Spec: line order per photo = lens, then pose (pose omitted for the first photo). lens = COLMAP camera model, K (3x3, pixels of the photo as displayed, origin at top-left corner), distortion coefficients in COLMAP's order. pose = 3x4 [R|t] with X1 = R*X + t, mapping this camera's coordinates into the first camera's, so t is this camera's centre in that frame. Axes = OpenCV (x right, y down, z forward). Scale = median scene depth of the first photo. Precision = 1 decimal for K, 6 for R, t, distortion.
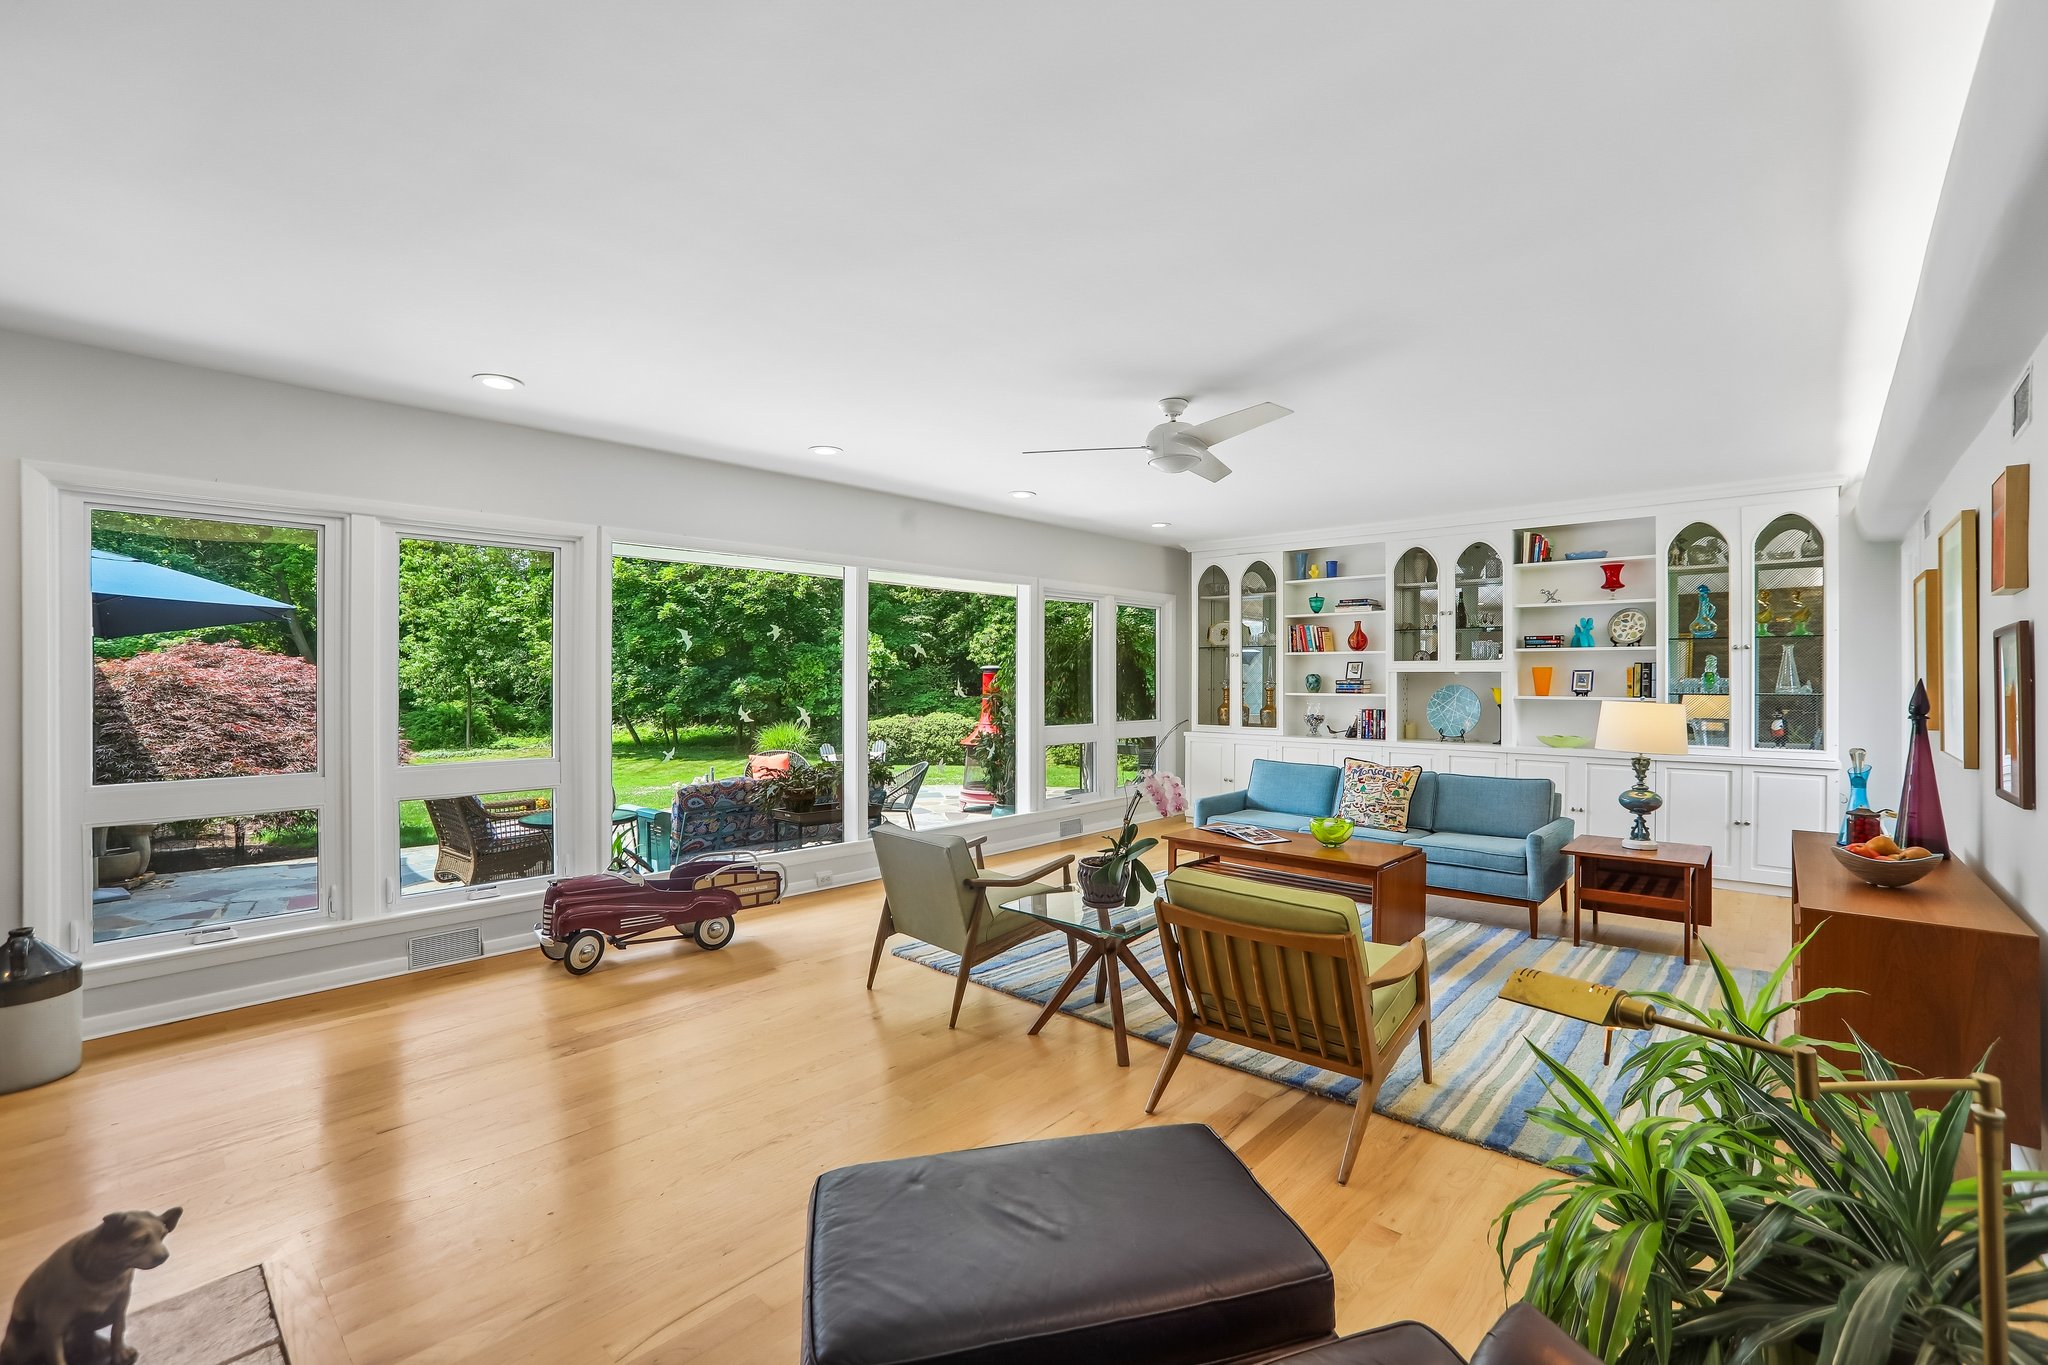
lens RADIAL K [[893.0, 0, 1061.3], [0, 893.0, 672.4], [0, 0, 1]] dist [-0.041817, 0.010697]
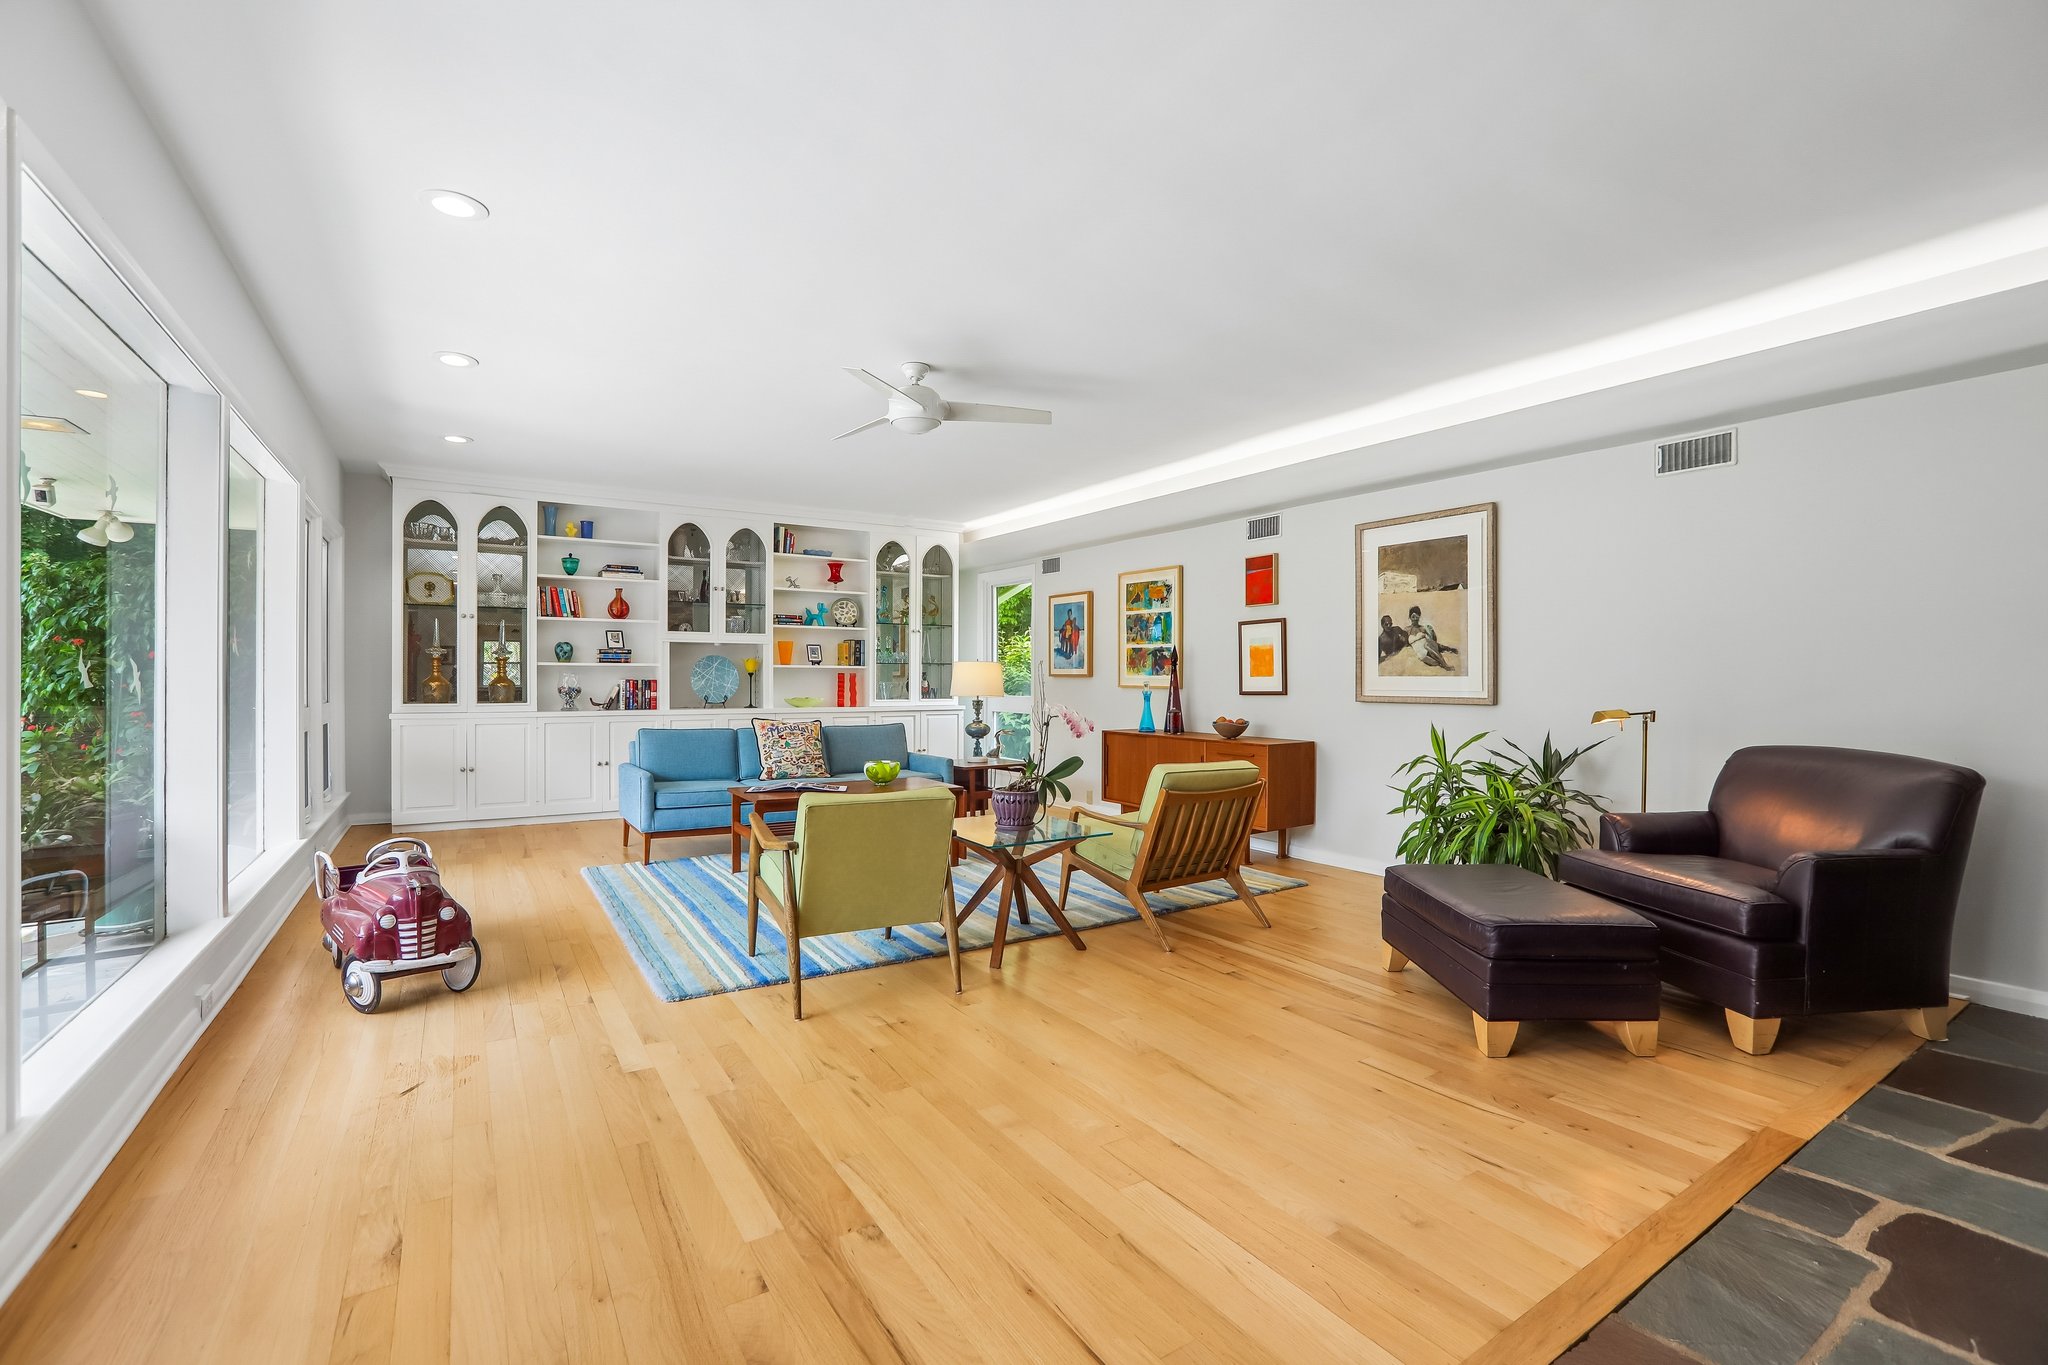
lens RADIAL K [[893.0, 0, 1004.8], [0, 893.0, 676.8], [0, 0, 1]] dist [-0.041817, 0.010697]
pose [[0.305209, 0.000157, 0.952285, -0.514598], [-0.007923, 0.999966, 0.002374, 0.037243], [-0.952252, -0.008270, 0.305200, 0.345612]]
